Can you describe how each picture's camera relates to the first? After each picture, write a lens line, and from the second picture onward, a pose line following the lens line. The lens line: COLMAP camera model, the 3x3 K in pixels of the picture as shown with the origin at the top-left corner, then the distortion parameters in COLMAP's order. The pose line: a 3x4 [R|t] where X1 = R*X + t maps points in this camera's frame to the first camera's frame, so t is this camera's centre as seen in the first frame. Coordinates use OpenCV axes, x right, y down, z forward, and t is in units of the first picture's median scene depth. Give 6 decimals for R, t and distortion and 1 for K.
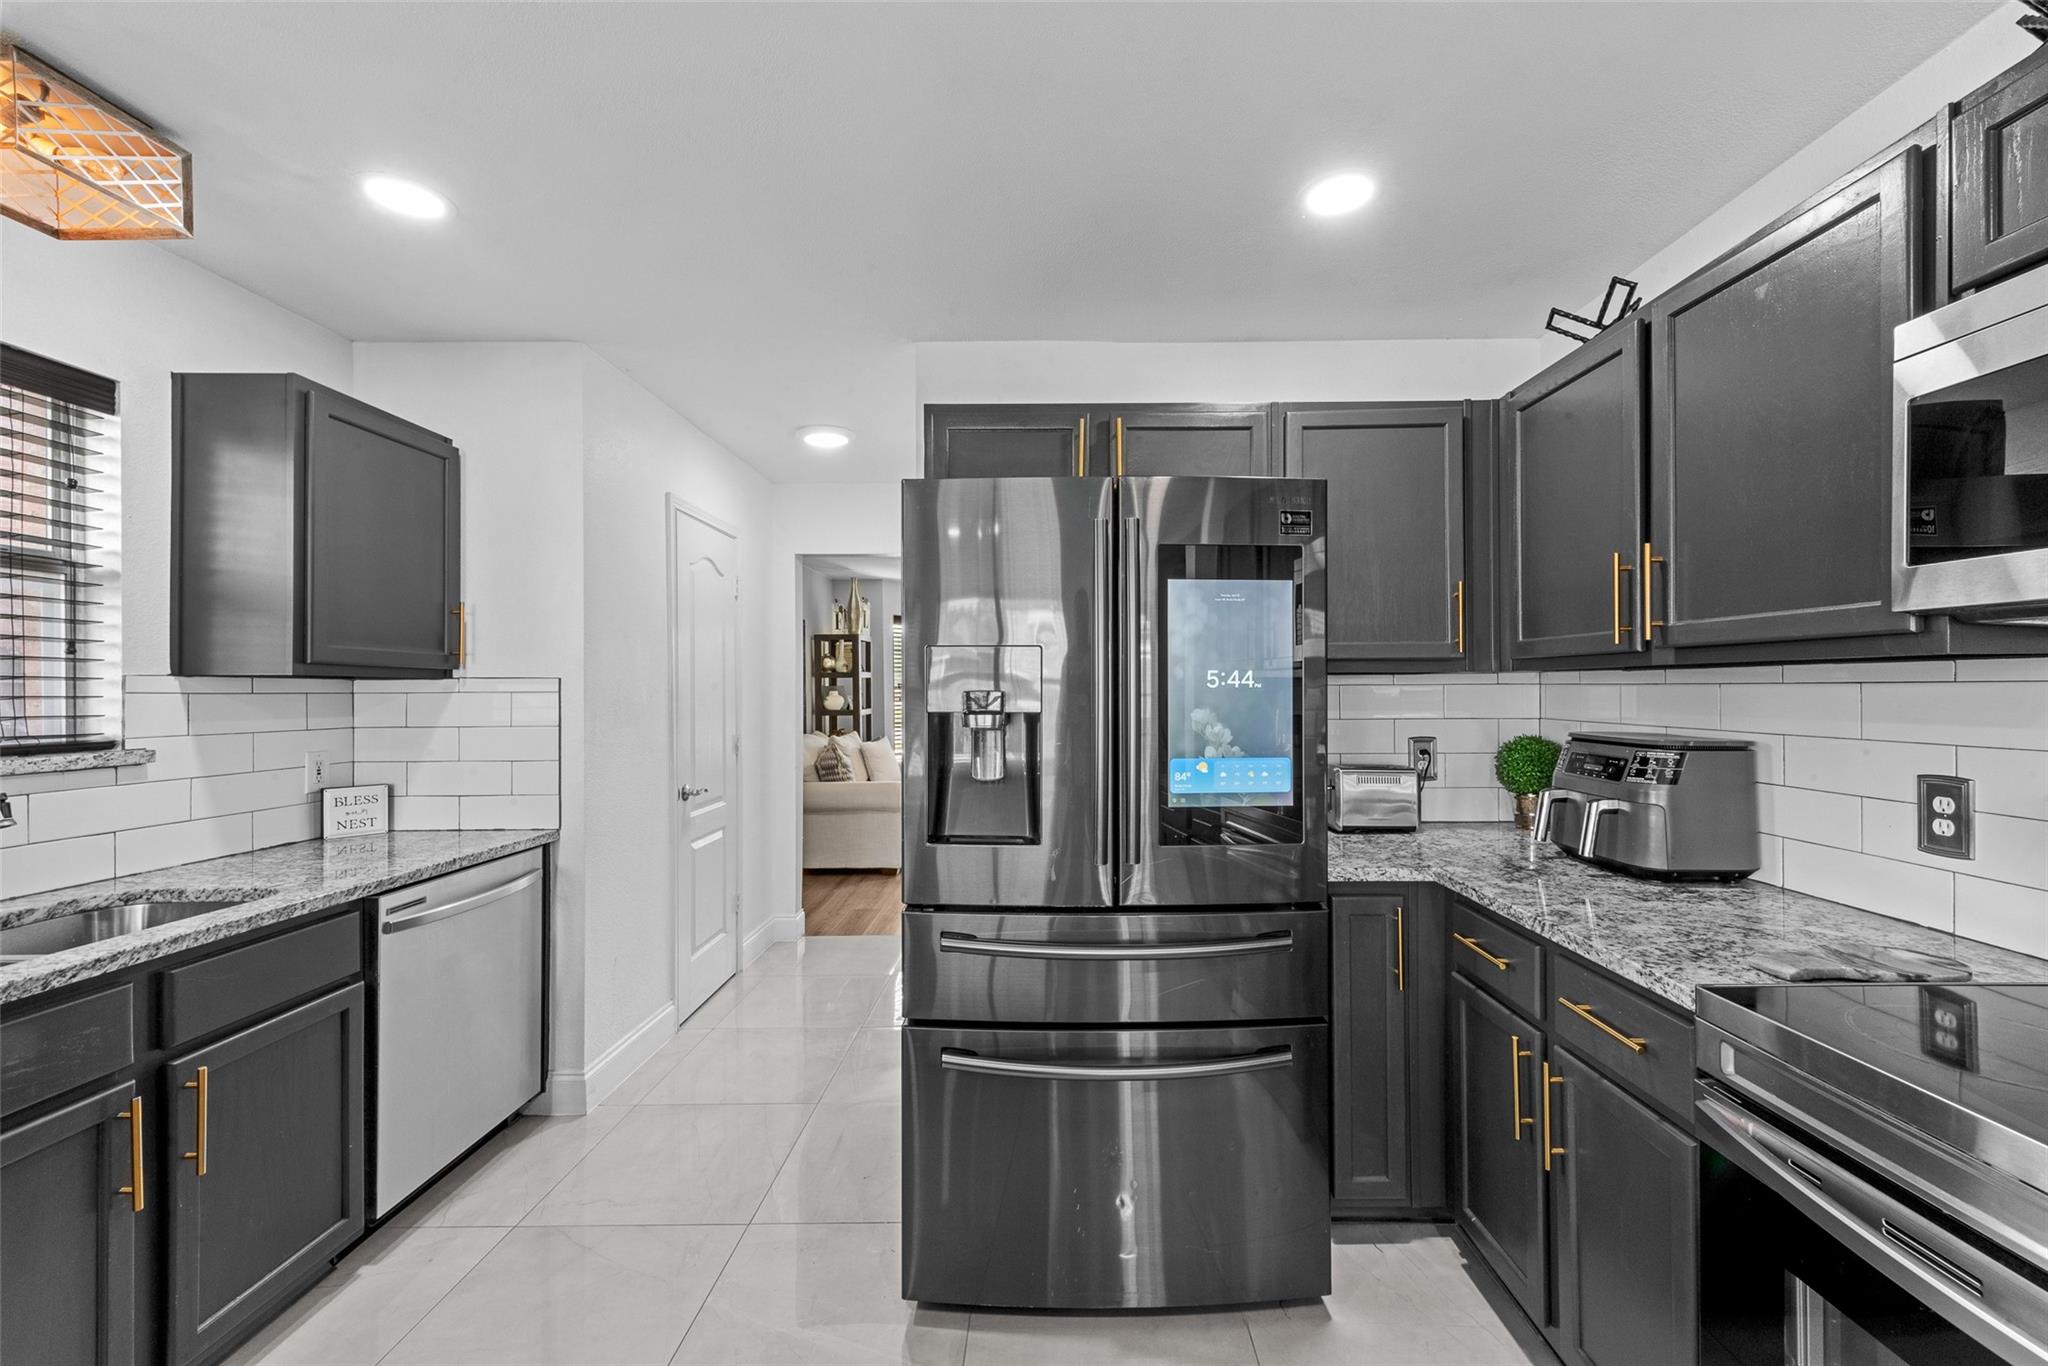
lens RADIAL K [[809.8, 0, 1034.3], [0, 809.8, 686.2], [0, 0, 1]] dist [0.008124, -0.000873]
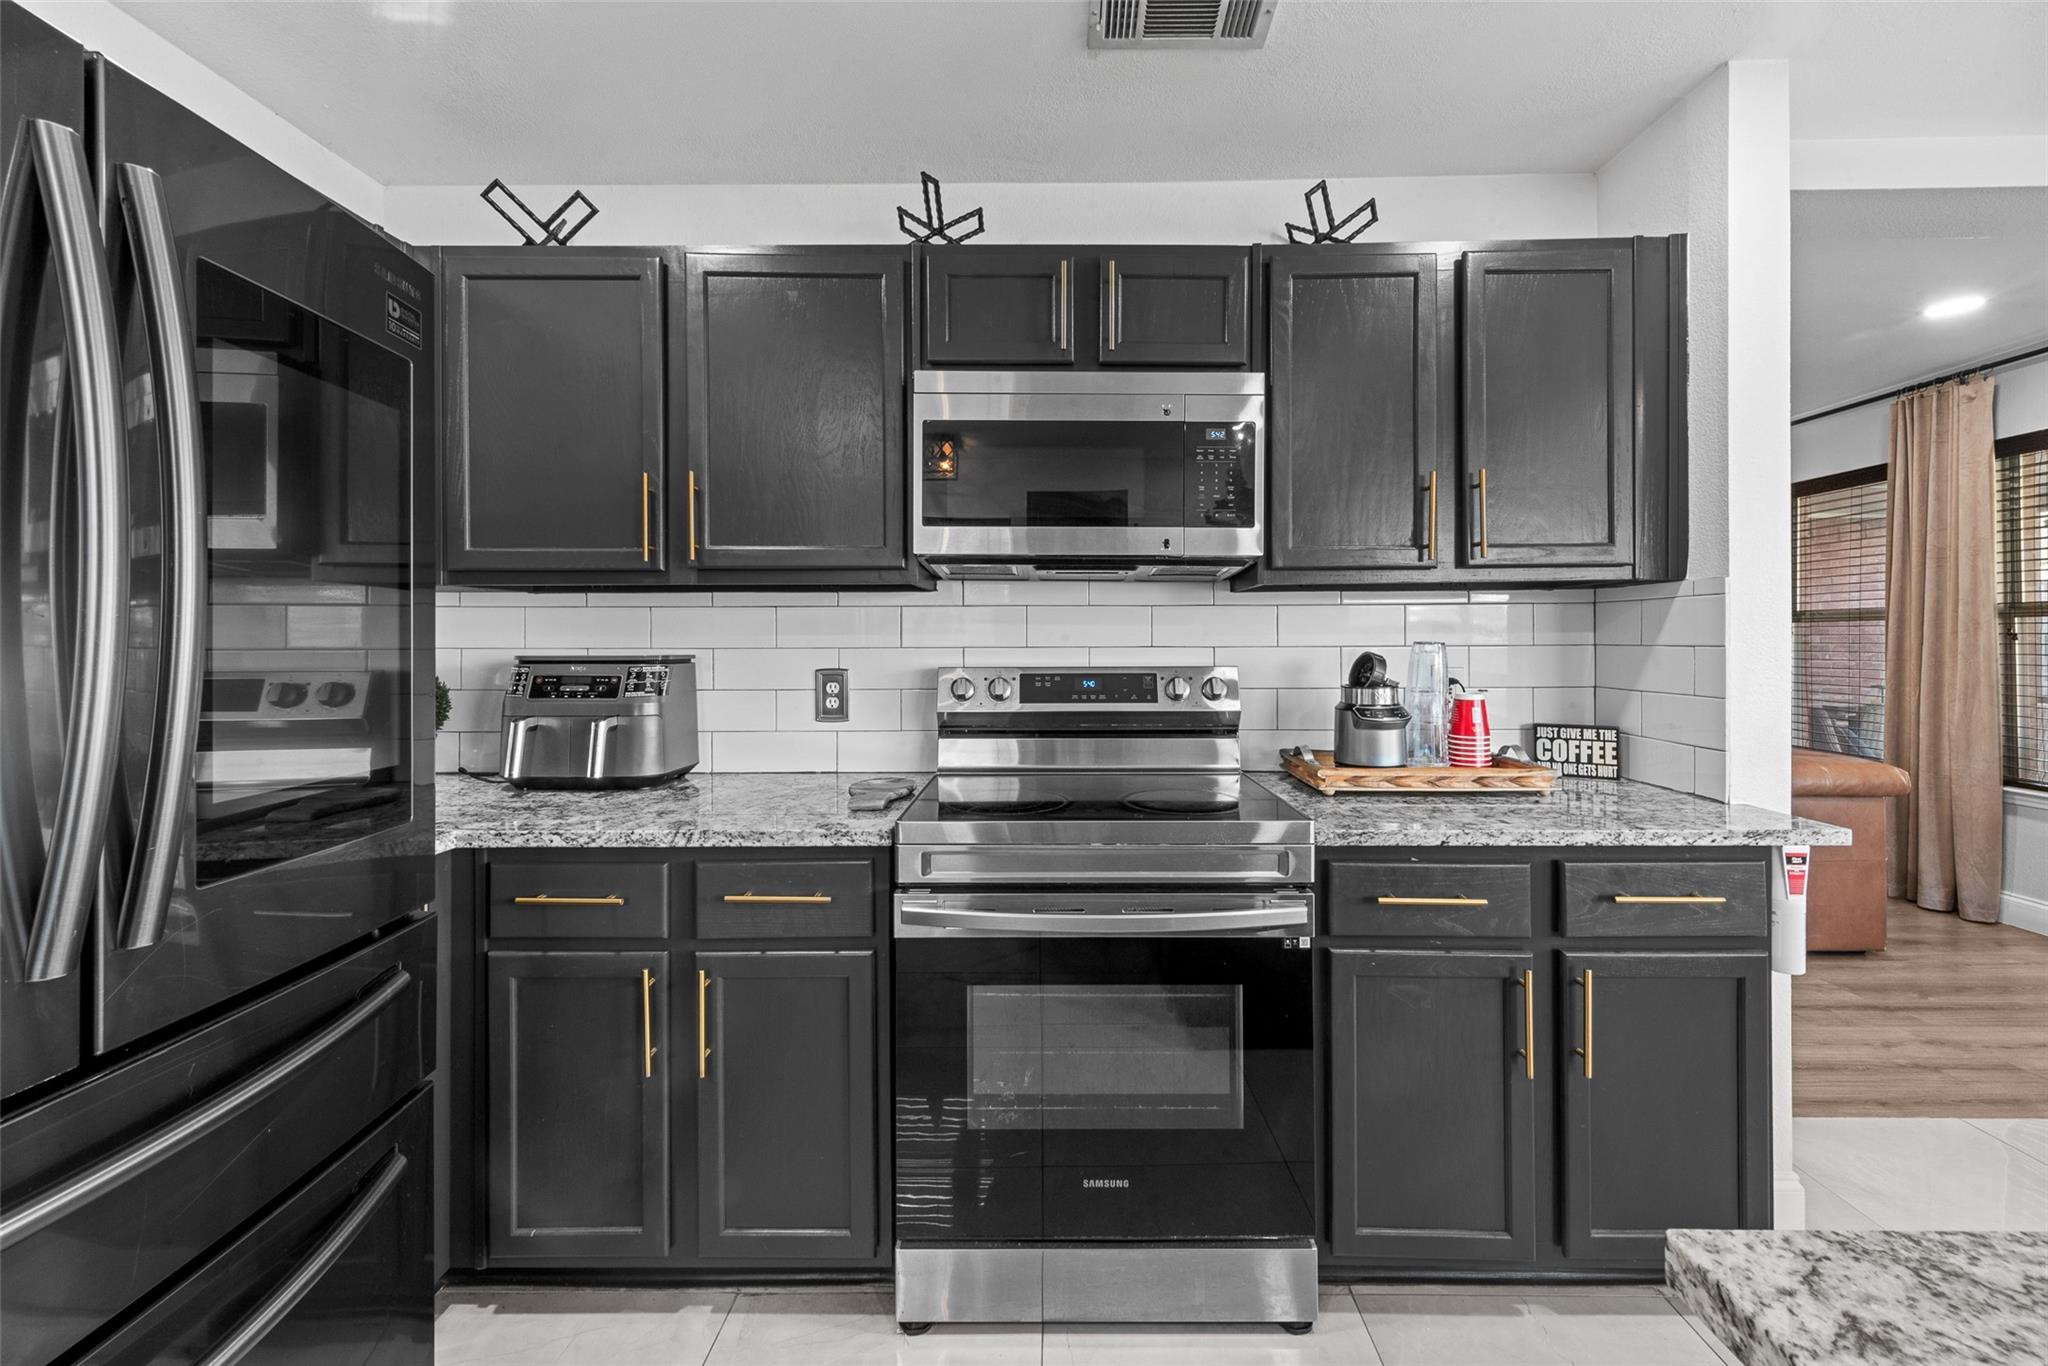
lens RADIAL K [[809.8, 0, 1076.2], [0, 809.8, 638.9], [0, 0, 1]] dist [0.008124, -0.000873]
pose [[-0.020287, 0.005638, 0.999778, -0.313666], [-0.000728, 0.999984, -0.005654, 0.050355], [-0.999794, -0.000842, -0.020283, 0.463624]]
